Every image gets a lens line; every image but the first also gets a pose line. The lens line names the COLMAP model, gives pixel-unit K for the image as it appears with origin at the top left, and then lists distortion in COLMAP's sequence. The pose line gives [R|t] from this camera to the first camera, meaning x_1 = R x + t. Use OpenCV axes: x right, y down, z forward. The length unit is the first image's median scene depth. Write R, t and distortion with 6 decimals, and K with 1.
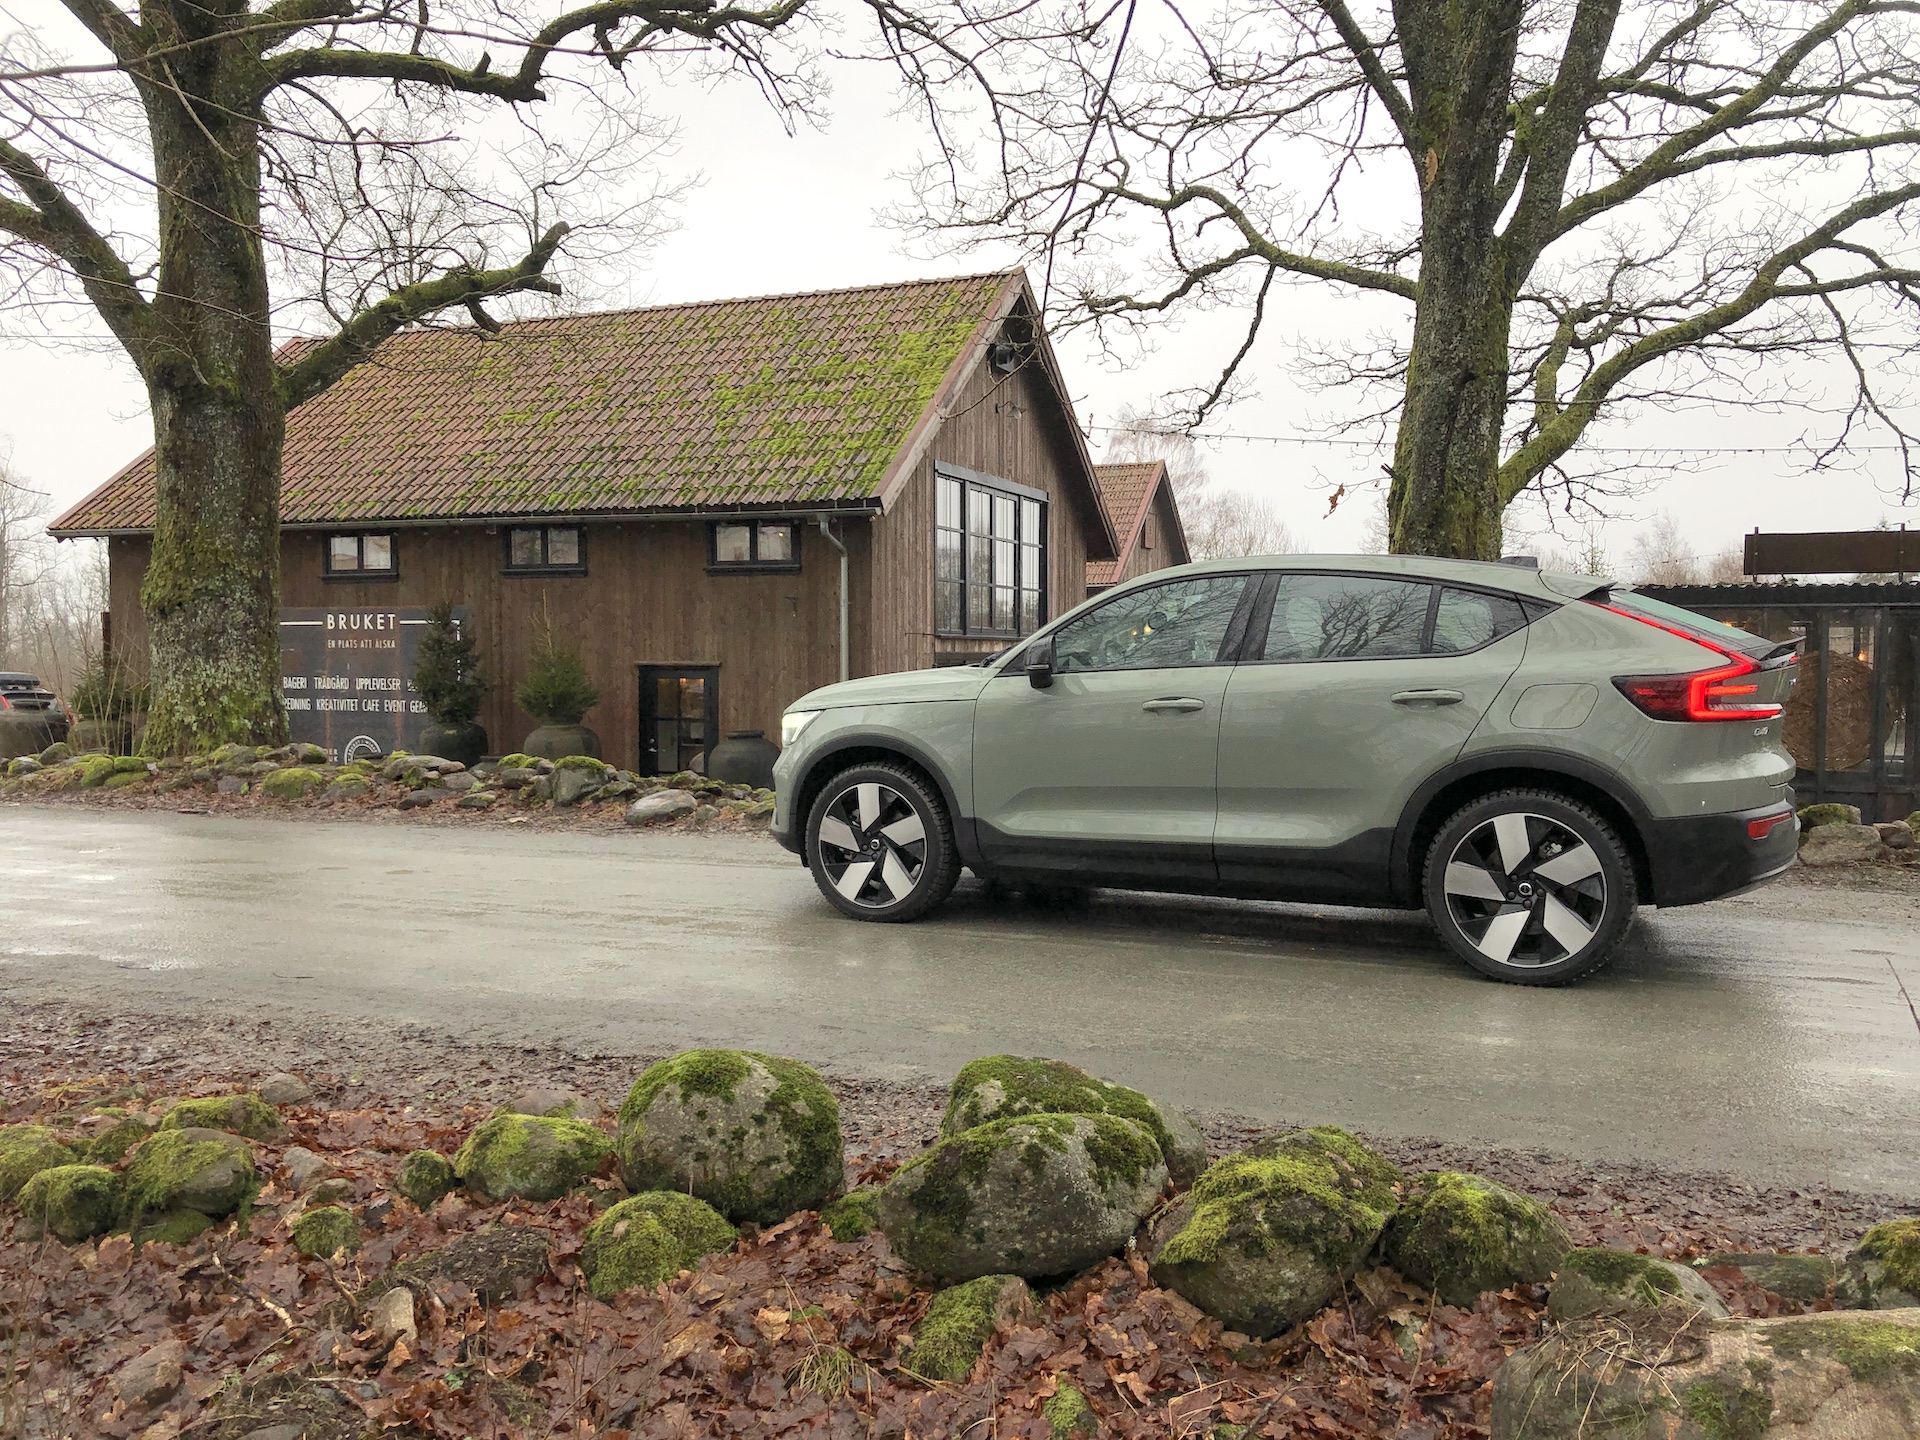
lens RADIAL K [[1569.6, 0, 960.0], [0, 1569.6, 720.0], [0, 0, 1]] dist [0.047373, -0.076336]
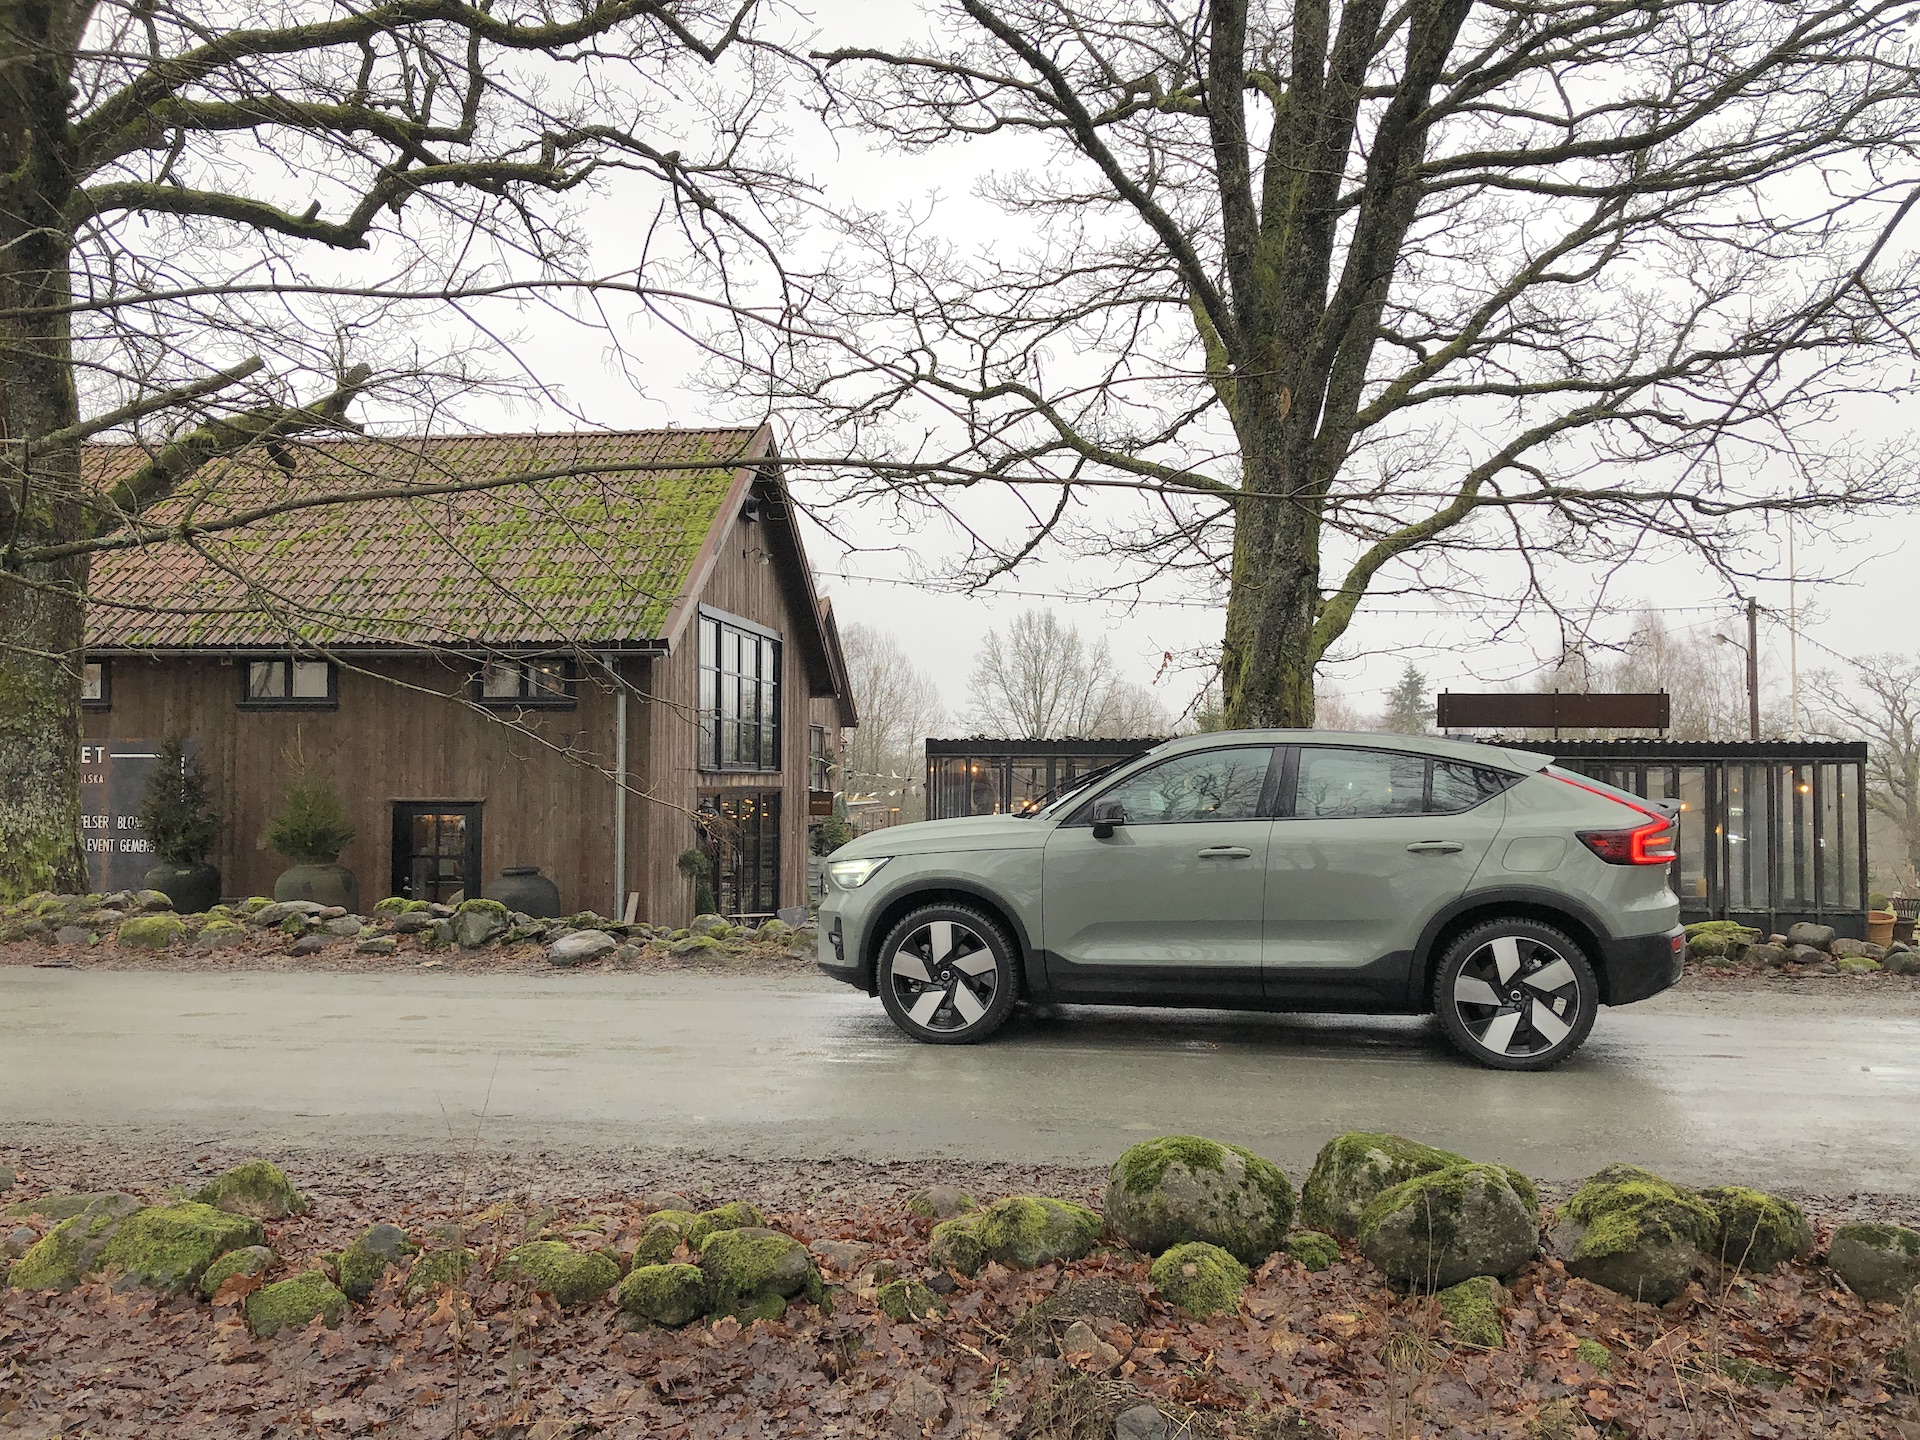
lens RADIAL K [[1569.6, 0, 960.0], [0, 1569.6, 720.0], [0, 0, 1]] dist [0.047373, -0.076336]
pose [[0.966803, 0.011035, 0.255286, -0.176749], [0.009038, 0.996965, -0.077323, -0.009556], [-0.255364, 0.077063, 0.963769, -0.064739]]
